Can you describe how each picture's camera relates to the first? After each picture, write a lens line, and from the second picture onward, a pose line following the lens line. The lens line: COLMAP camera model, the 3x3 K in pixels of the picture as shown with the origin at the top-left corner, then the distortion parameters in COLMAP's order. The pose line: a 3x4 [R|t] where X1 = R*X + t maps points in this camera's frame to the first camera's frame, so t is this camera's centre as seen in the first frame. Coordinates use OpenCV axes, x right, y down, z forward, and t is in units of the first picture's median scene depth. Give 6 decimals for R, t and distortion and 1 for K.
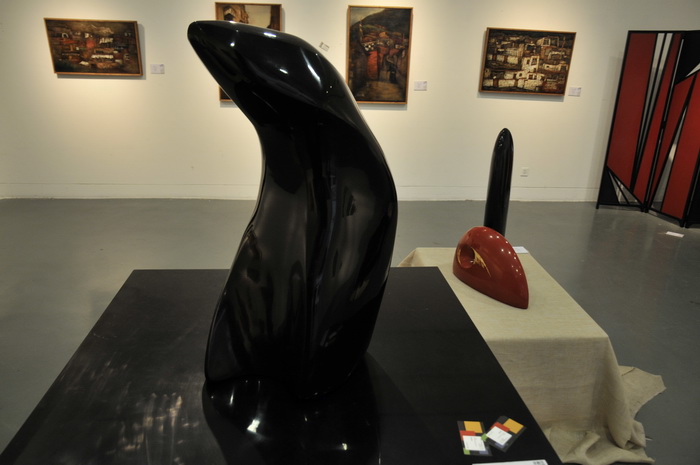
lens RADIAL K [[491.5, 0, 350.5], [0, 491.5, 232.0], [0, 0, 1]] dist [-0.002038, 0.002126]
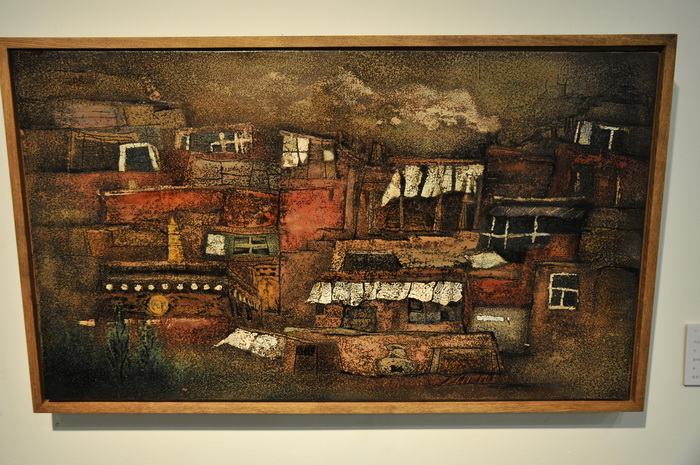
lens RADIAL K [[682.5, 0, 349.6], [0, 682.5, 231.3], [0, 0, 1]] dist [-0.000218, 0.000000]
pose [[0.996792, -0.016716, -0.078270, -0.503127], [0.002530, 0.984037, -0.177943, -0.342643], [0.079995, 0.177175, 0.980923, 0.816313]]
